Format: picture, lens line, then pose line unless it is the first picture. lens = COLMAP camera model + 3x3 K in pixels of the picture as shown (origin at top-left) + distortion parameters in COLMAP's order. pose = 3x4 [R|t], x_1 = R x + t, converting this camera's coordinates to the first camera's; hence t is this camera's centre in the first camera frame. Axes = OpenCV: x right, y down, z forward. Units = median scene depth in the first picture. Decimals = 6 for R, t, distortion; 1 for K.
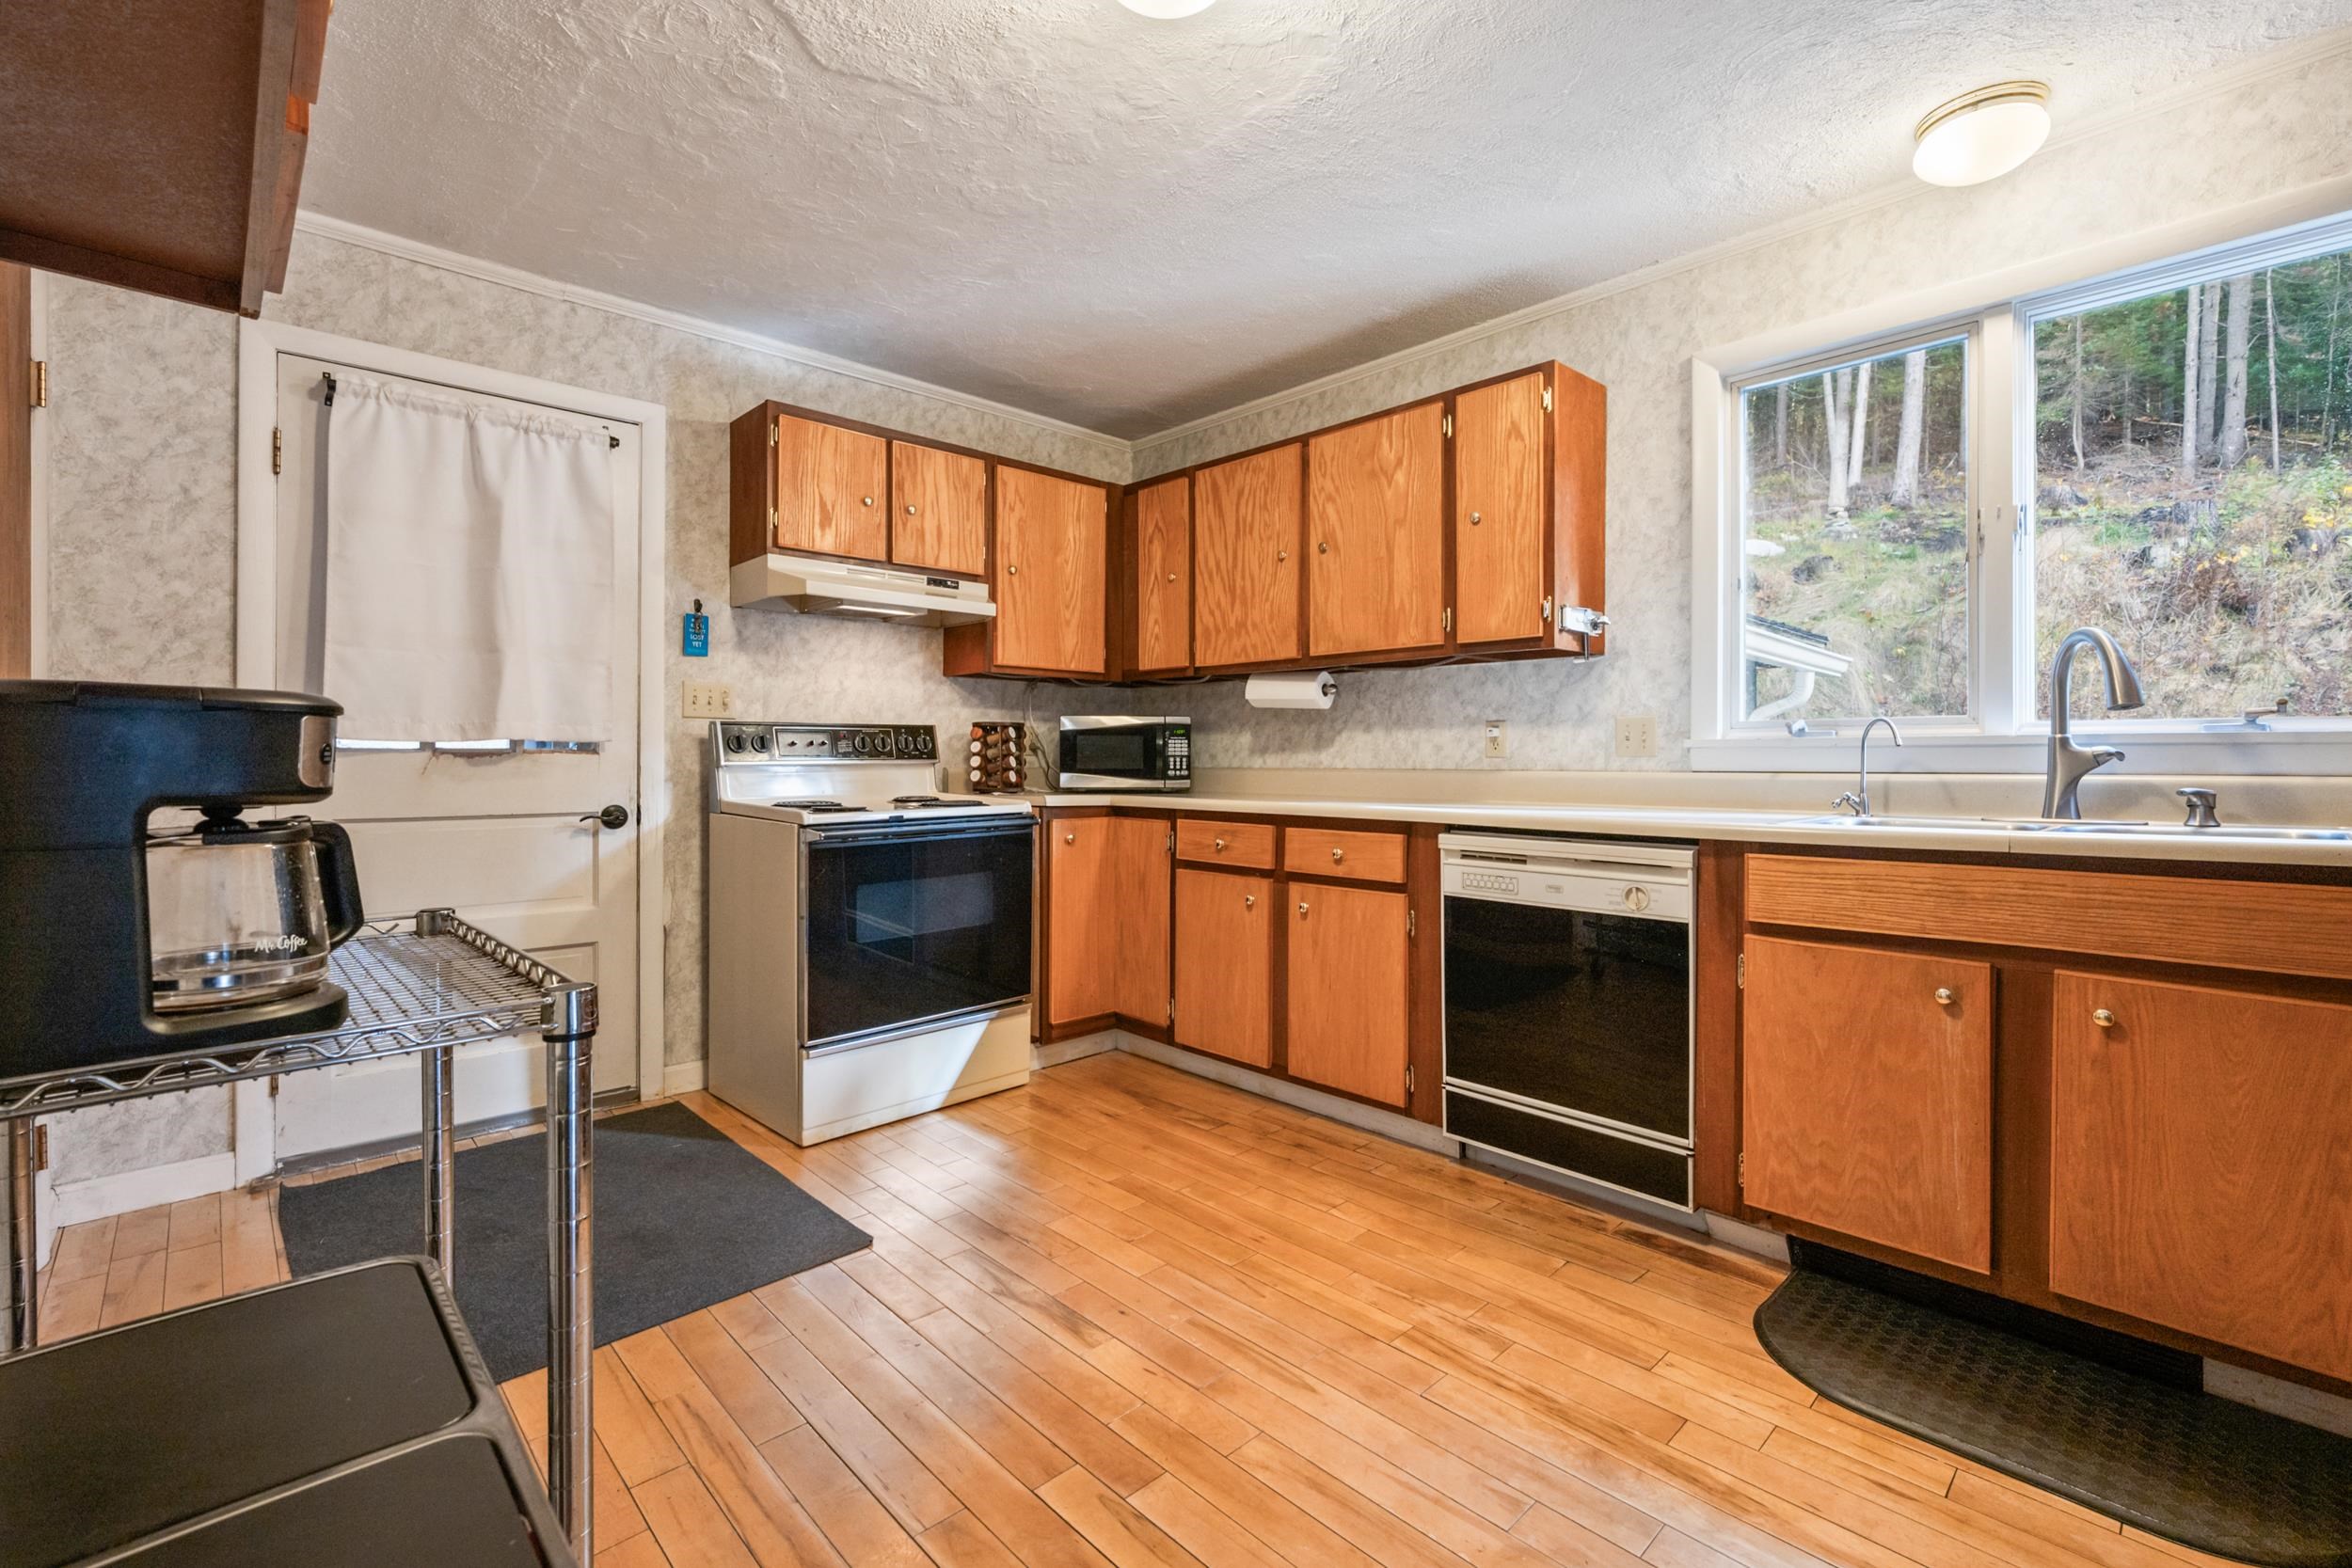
lens RADIAL K [[999.0, 0, 1175.1], [0, 999.0, 771.5], [0, 0, 1]] dist [-0.000514, -0.000134]
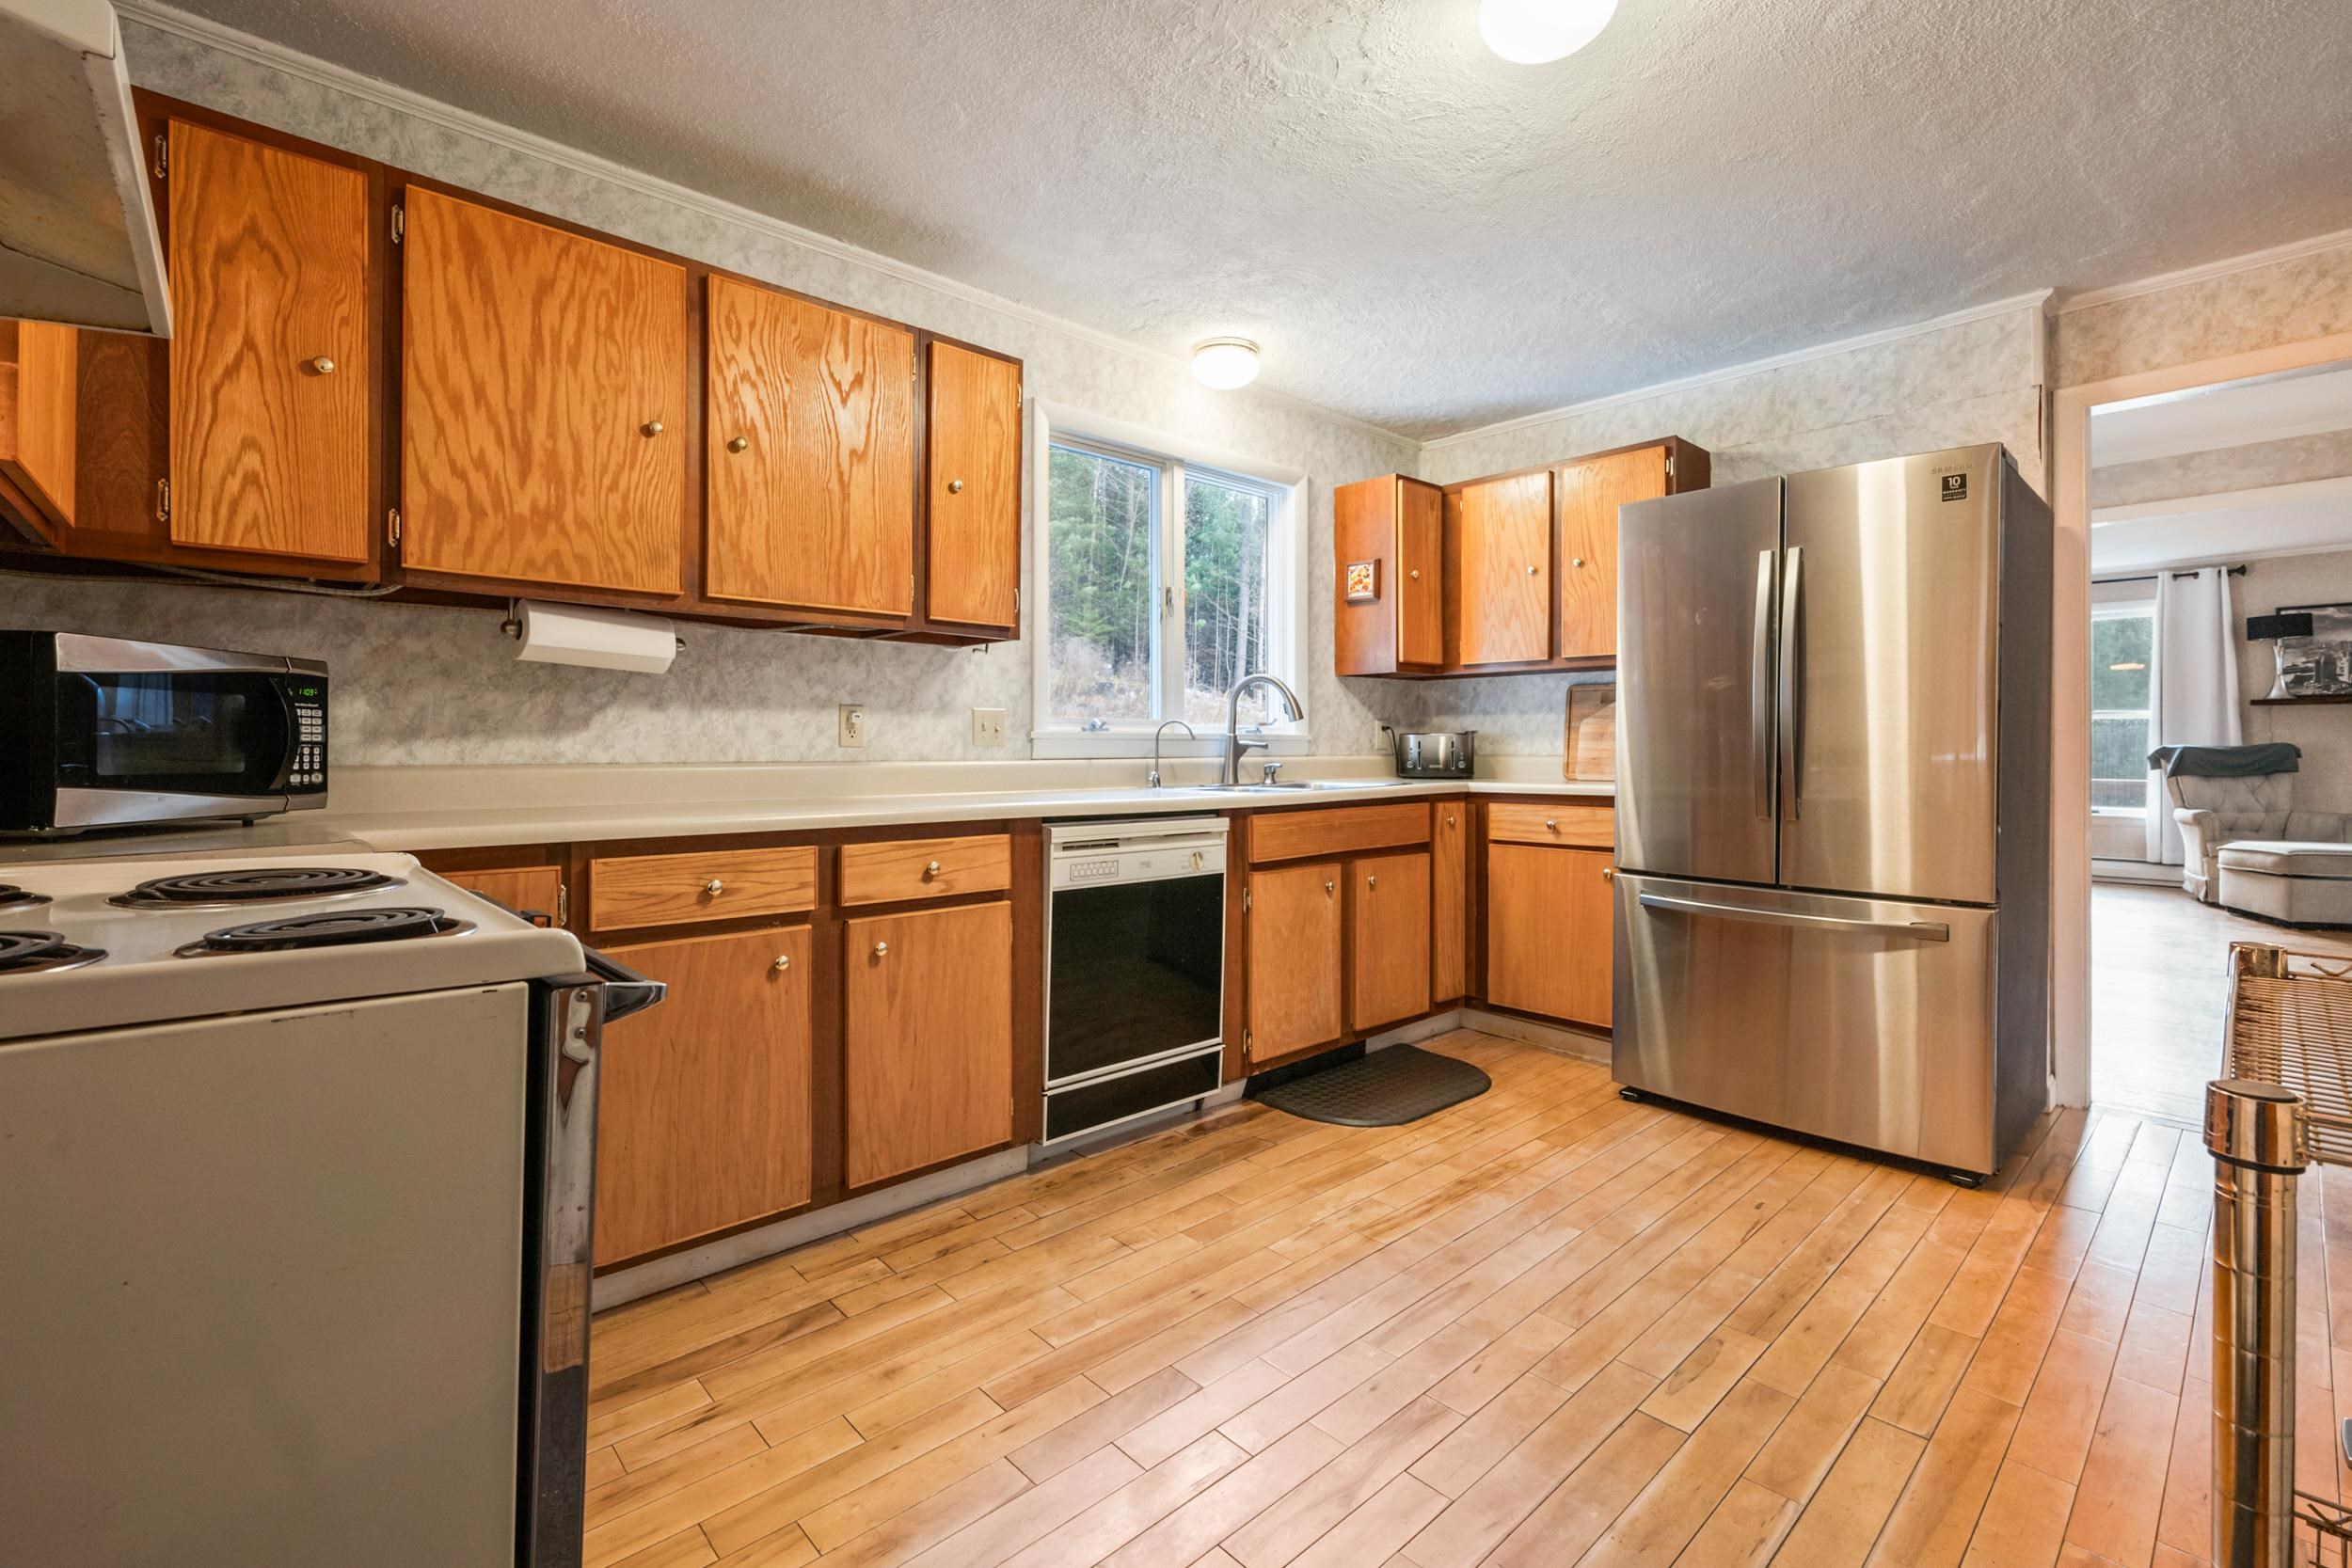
lens RADIAL K [[1026.2, 0, 1174.6], [0, 1026.2, 758.5], [0, 0, 1]] dist [0.000046, -0.000121]
pose [[0.024714, -0.010693, 0.999637, -0.619436], [0.011855, 0.999876, 0.010402, -0.010695], [-0.999624, 0.011594, 0.024838, 0.753047]]
